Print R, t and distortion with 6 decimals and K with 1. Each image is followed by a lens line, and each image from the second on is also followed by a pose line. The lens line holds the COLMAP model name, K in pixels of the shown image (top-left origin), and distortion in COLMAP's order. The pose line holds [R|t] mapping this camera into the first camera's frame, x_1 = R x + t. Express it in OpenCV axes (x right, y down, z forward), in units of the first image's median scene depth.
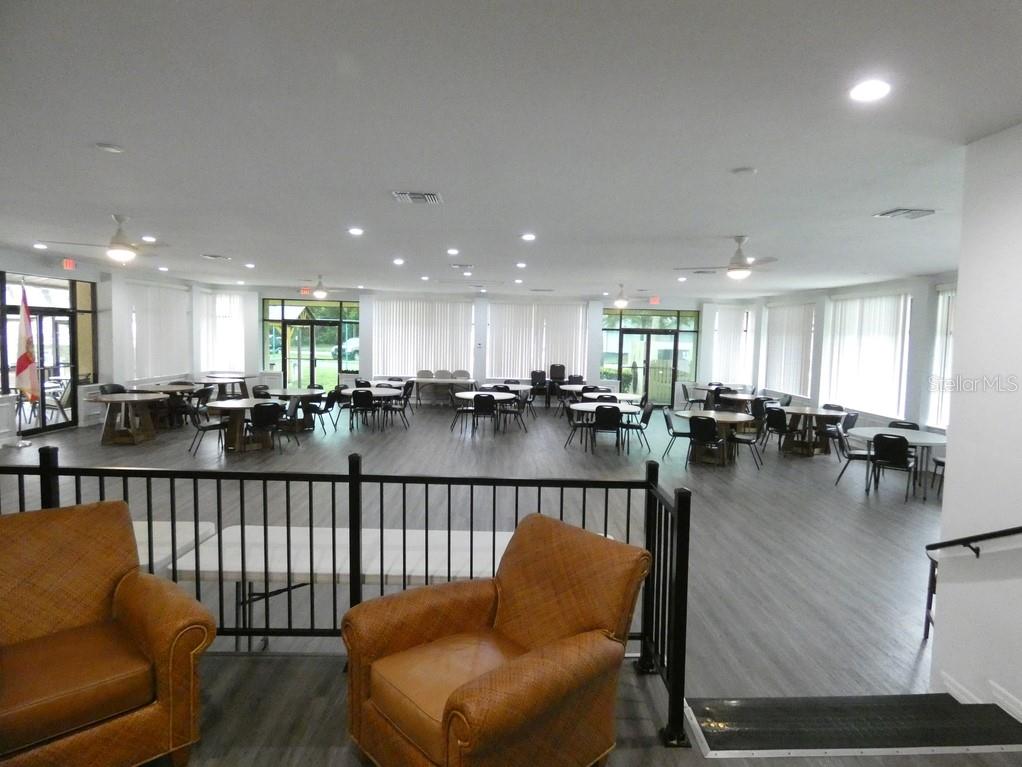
lens RADIAL K [[613.6, 0, 520.7], [0, 613.6, 380.0], [0, 0, 1]] dist [0.010637, -0.012879]
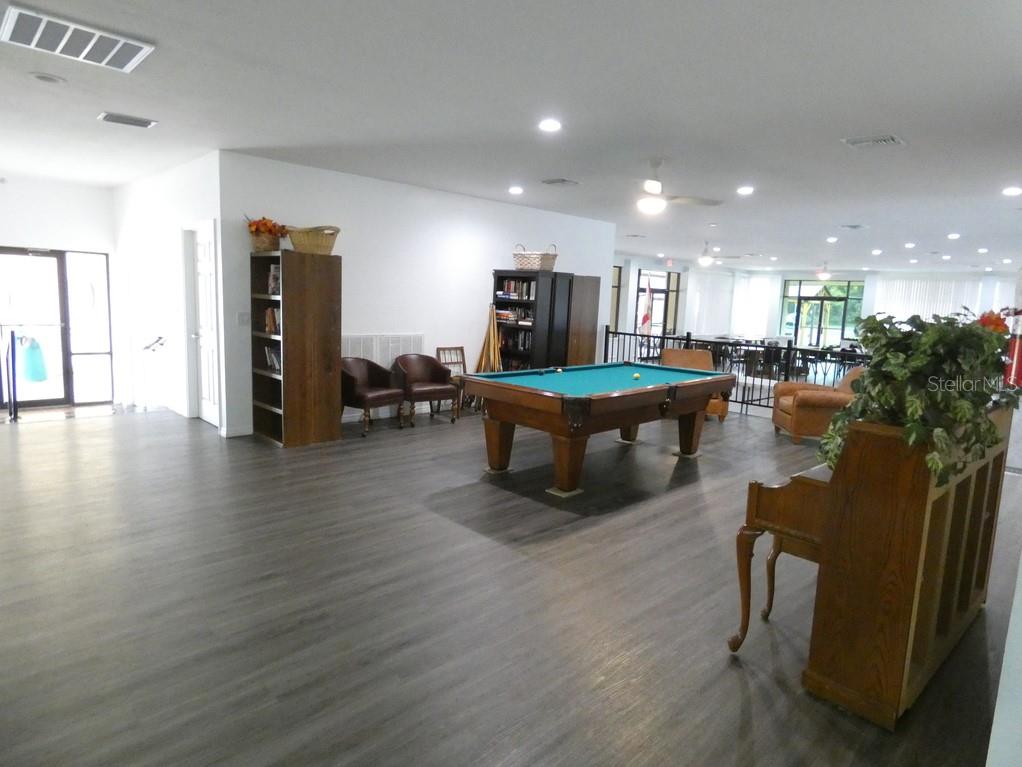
lens RADIAL K [[613.6, 0, 520.7], [0, 613.6, 380.0], [0, 0, 1]] dist [0.010637, -0.012879]
pose [[0.686614, 0.096334, -0.720612, 0.216946], [-0.073843, 0.995297, 0.062696, 0.052600], [0.723263, 0.010164, 0.690498, -0.423104]]
